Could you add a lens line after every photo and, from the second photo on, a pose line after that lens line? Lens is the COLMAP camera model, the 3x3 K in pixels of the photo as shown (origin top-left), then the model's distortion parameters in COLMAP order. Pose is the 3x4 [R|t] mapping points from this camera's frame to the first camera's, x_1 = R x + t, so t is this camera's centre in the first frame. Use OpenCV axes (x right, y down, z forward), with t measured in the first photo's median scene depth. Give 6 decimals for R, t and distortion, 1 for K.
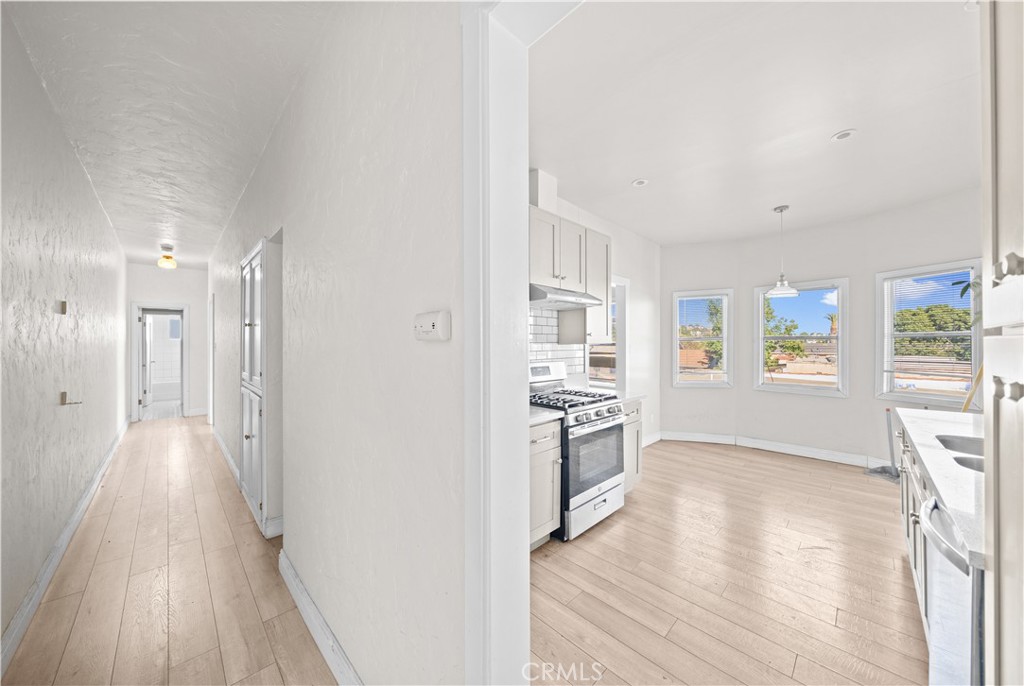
lens RADIAL K [[350.9, 0, 498.7], [0, 350.9, 343.2], [0, 0, 1]] dist [-0.014035, -0.000046]
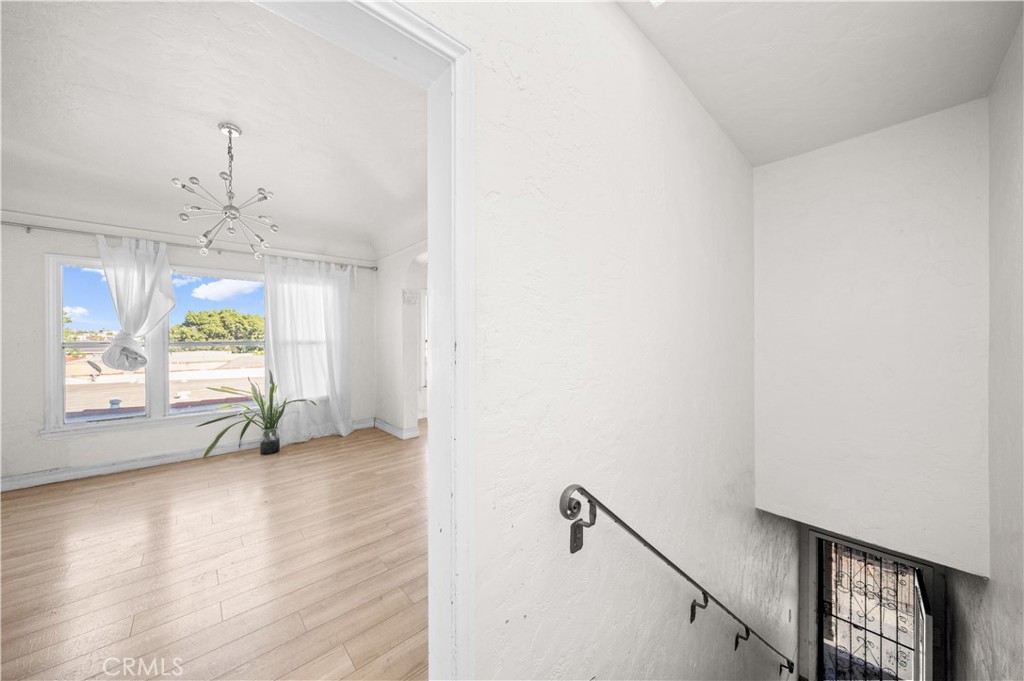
lens RADIAL K [[348.5, 0, 507.4], [0, 348.5, 340.4], [0, 0, 1]] dist [-0.006582, -0.000184]
pose [[0.020037, -0.003741, 0.999792, 0.469374], [0.004947, 0.999981, 0.003643, 0.010776], [-0.999787, 0.004873, 0.020055, -0.512579]]
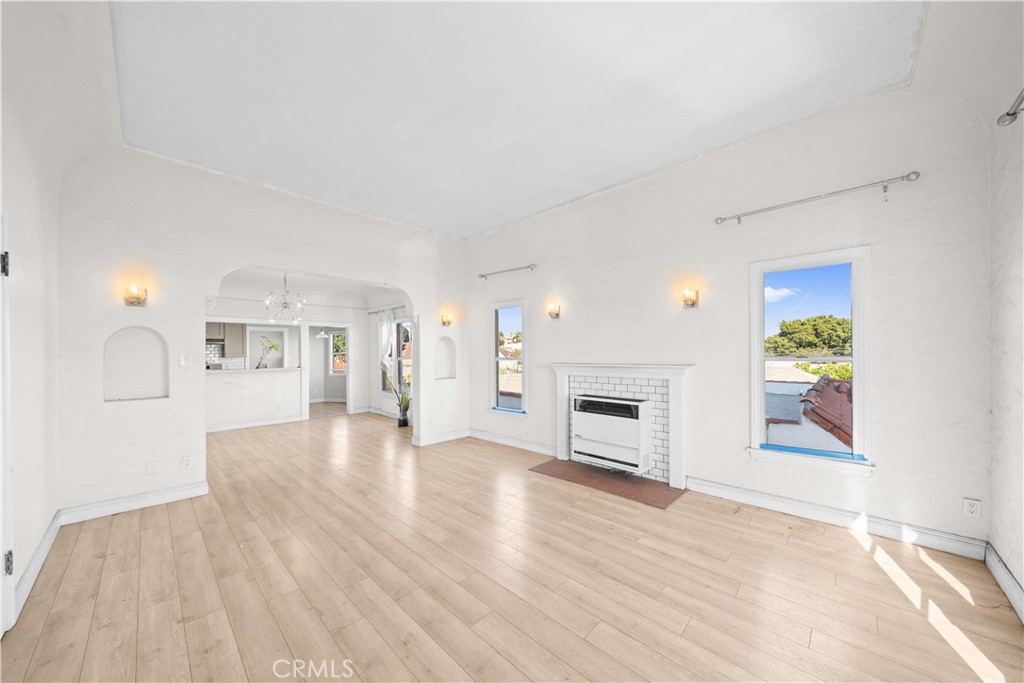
lens RADIAL K [[353.0, 0, 509.5], [0, 353.0, 351.6], [0, 0, 1]] dist [-0.006073, -0.000049]
pose [[0.999020, -0.011211, 0.042815, 2.050264], [0.011334, 0.999932, -0.002646, -0.008521], [-0.042782, 0.003129, 0.999080, -1.593165]]
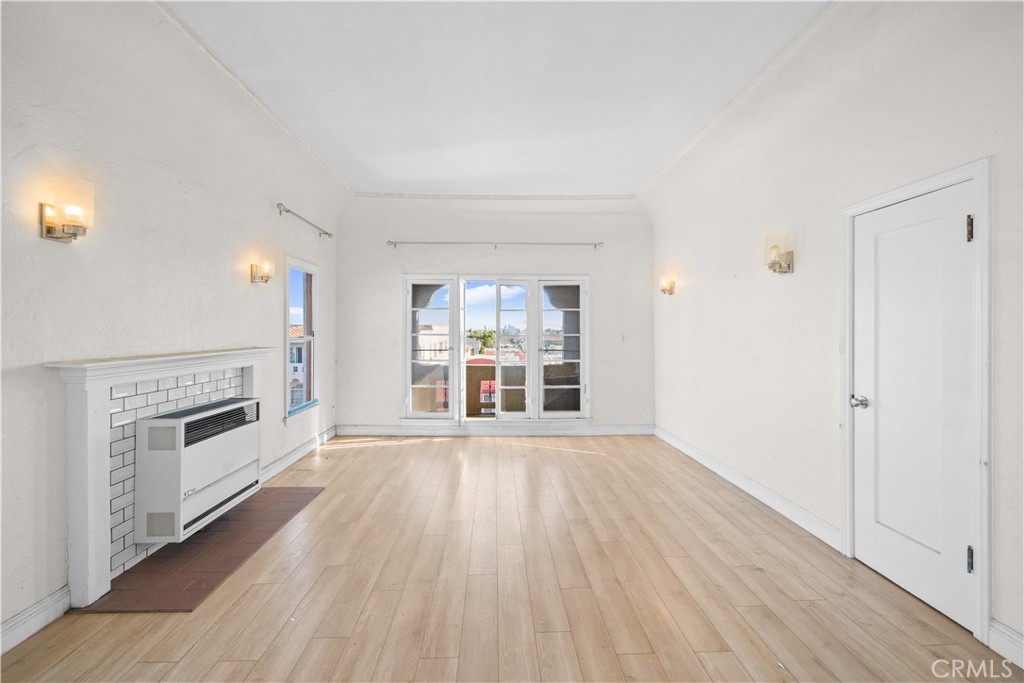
lens RADIAL K [[409.7, 0, 501.4], [0, 409.7, 329.9], [0, 0, 1]] dist [0.001396, 0.000179]
pose [[-0.738226, 0.000049, 0.674553, 1.473527], [-0.001060, 0.999999, -0.001233, -0.010725], [-0.674553, -0.001625, -0.738225, -0.333528]]
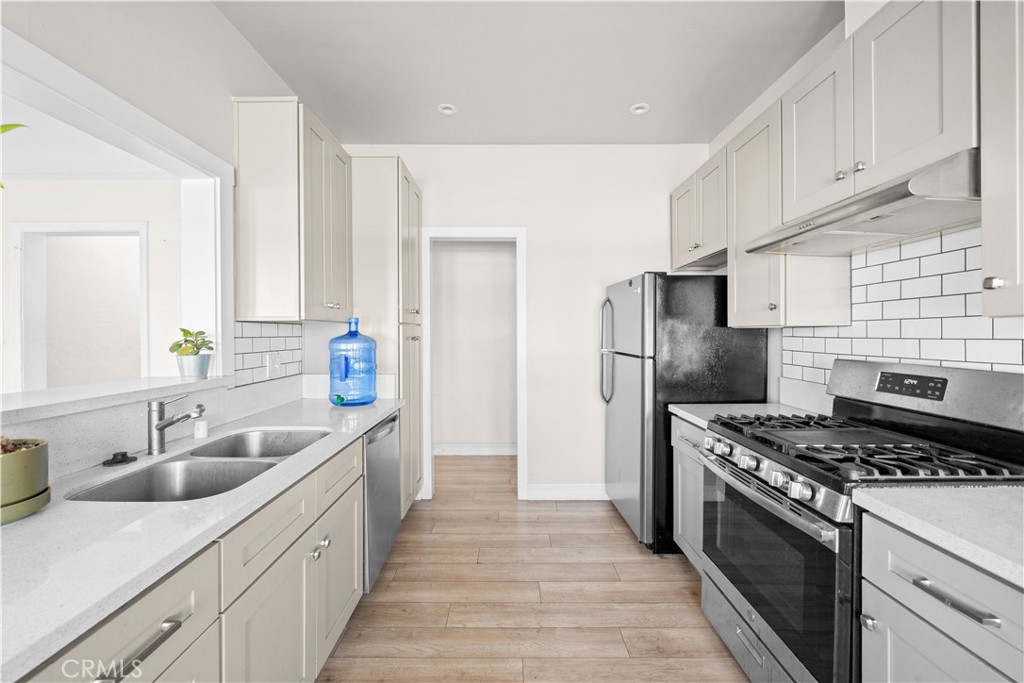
lens RADIAL K [[406.3, 0, 512.1], [0, 406.3, 335.3], [0, 0, 1]] dist [-0.000818, -0.000151]
pose [[-0.686511, 0.006119, -0.727094, 0.676284], [0.006011, 0.999978, 0.002740, 0.012688], [0.727095, -0.002489, -0.686533, 0.833363]]
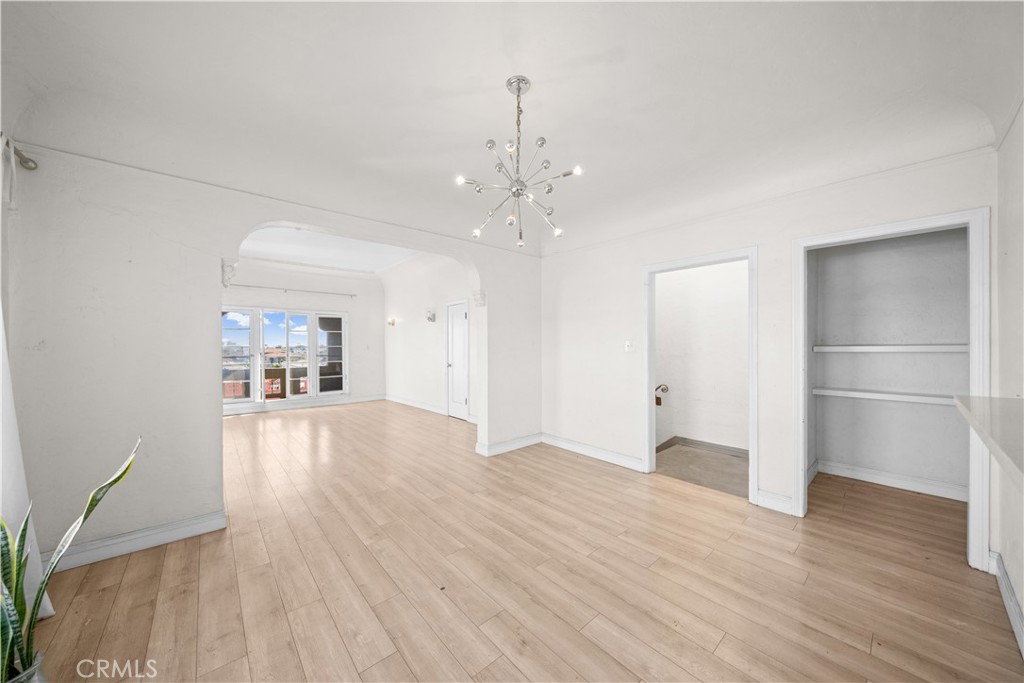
lens RADIAL K [[351.6, 0, 511.1], [0, 351.6, 345.8], [0, 0, 1]] dist [-0.006534, -0.000167]
pose [[-0.999172, 0.004648, 0.040416, 1.105868], [0.004623, 0.999989, -0.000703, 0.007929], [-0.040419, -0.000516, -0.999183, 0.563149]]
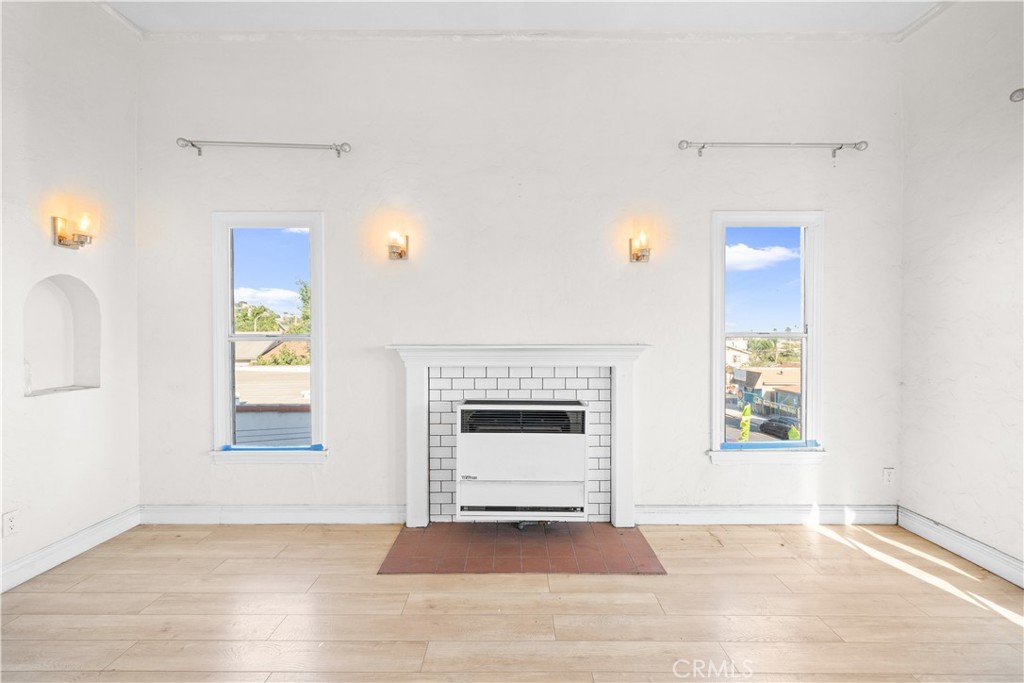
lens RADIAL K [[421.3, 0, 512.0], [0, 421.3, 341.5], [0, 0, 1]] dist [0.000032, -0.000309]
pose [[0.687381, -0.010539, 0.726221, 1.840943], [-0.000022, 0.999894, 0.014531, 0.013388], [-0.726297, -0.010005, 0.687308, -1.034398]]
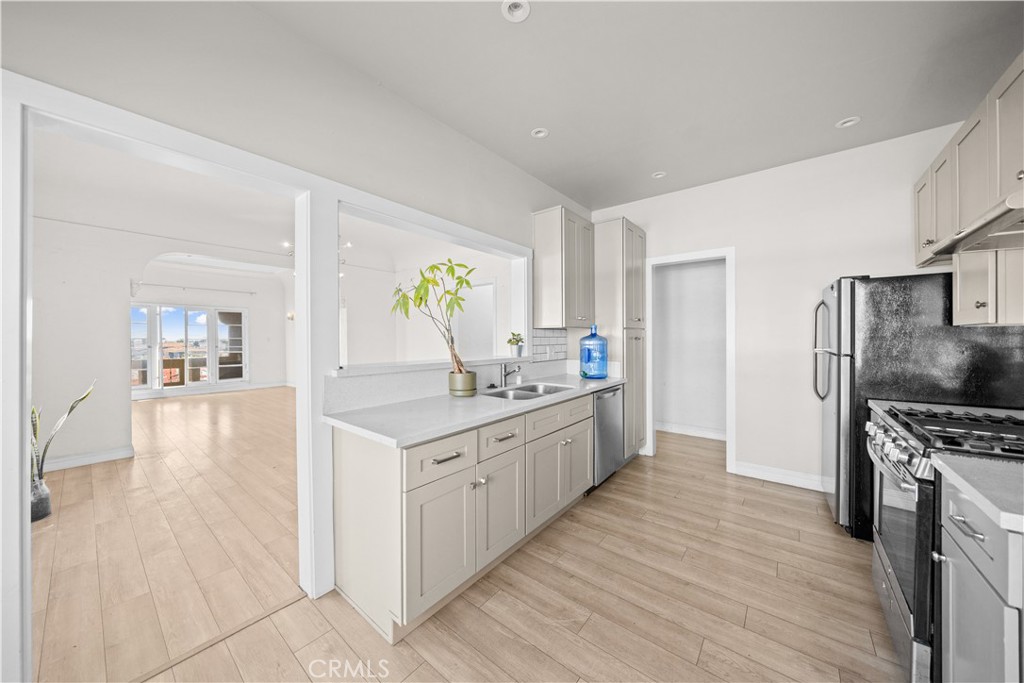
lens RADIAL K [[348.5, 0, 507.4], [0, 348.5, 341.4], [0, 0, 1]] dist [-0.006582, -0.000184]
pose [[-0.991468, 0.005671, -0.130229, 0.718036], [0.004953, 0.999971, 0.005838, 0.020610], [0.130258, 0.005143, -0.991467, 1.071664]]
